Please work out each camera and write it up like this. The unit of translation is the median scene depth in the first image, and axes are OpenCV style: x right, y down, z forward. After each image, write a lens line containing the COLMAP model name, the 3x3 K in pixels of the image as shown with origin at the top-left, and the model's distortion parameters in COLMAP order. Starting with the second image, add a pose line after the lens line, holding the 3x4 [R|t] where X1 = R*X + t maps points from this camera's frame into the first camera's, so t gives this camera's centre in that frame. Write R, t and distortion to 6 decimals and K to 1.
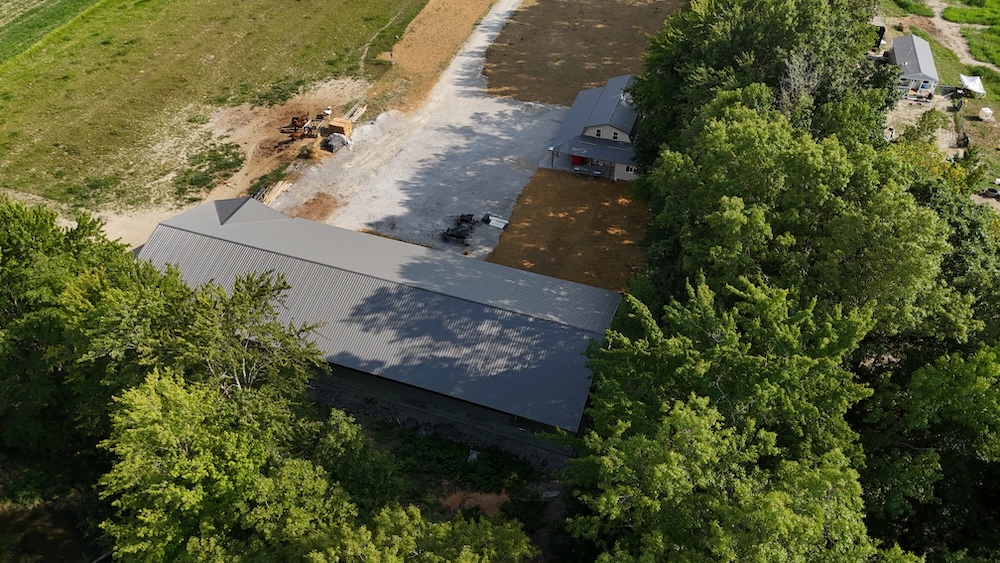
lens RADIAL K [[740.2, 0, 498.6], [0, 740.2, 278.3], [0, 0, 1]] dist [0.068821, -0.063053]
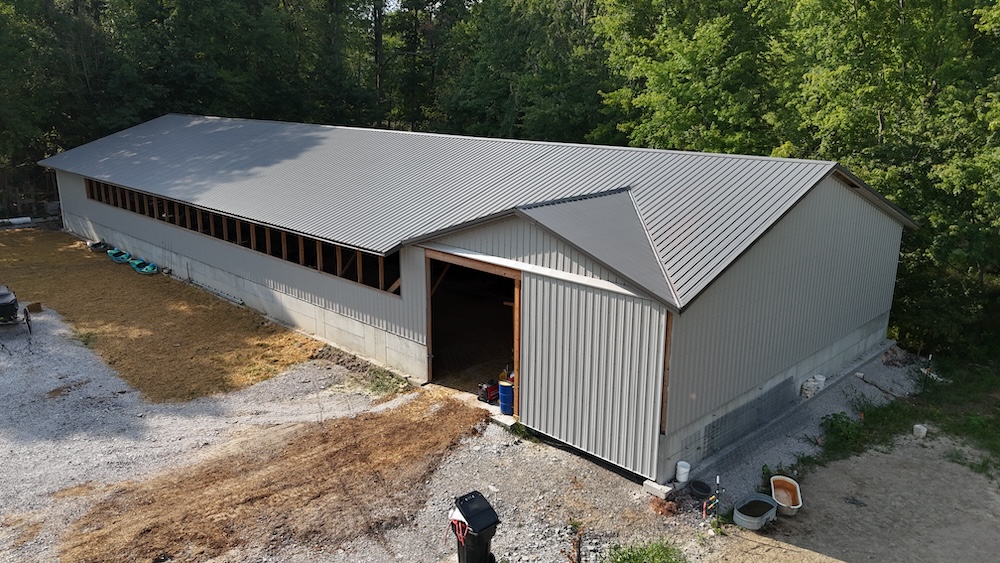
lens RADIAL K [[740.2, 0, 498.6], [0, 740.2, 278.3], [0, 0, 1]] dist [0.068821, -0.063053]
pose [[-0.900910, -0.109861, 0.419872, -0.341593], [0.292409, 0.561253, 0.774269, -0.225609], [-0.320716, 0.820321, -0.473514, 0.896773]]
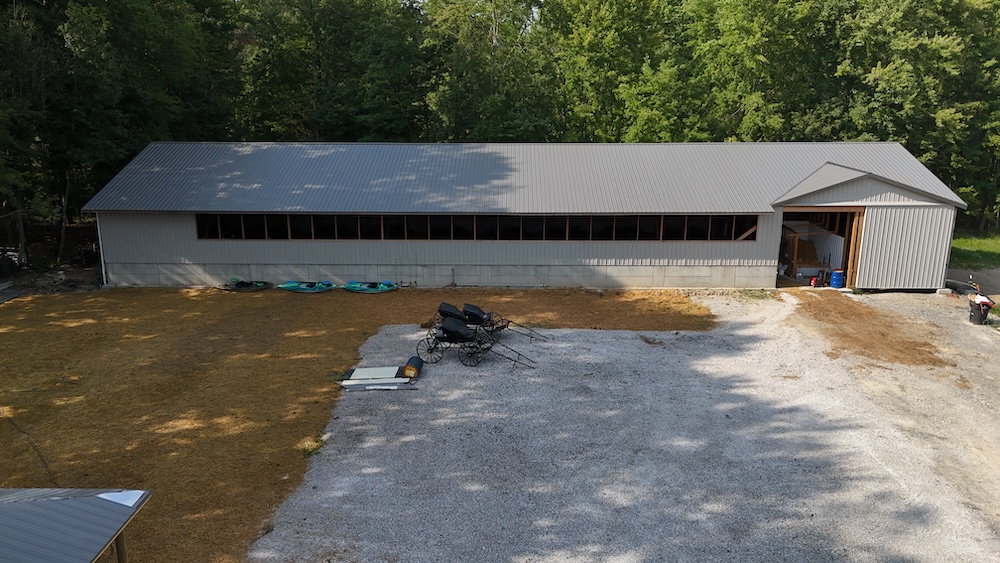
lens RADIAL K [[740.2, 0, 498.6], [0, 740.2, 278.3], [0, 0, 1]] dist [0.068821, -0.063053]
pose [[-0.947832, 0.078321, -0.308998, 0.039219], [-0.217077, 0.551260, 0.805599, -0.322547], [0.233433, 0.830650, -0.505500, 0.982319]]
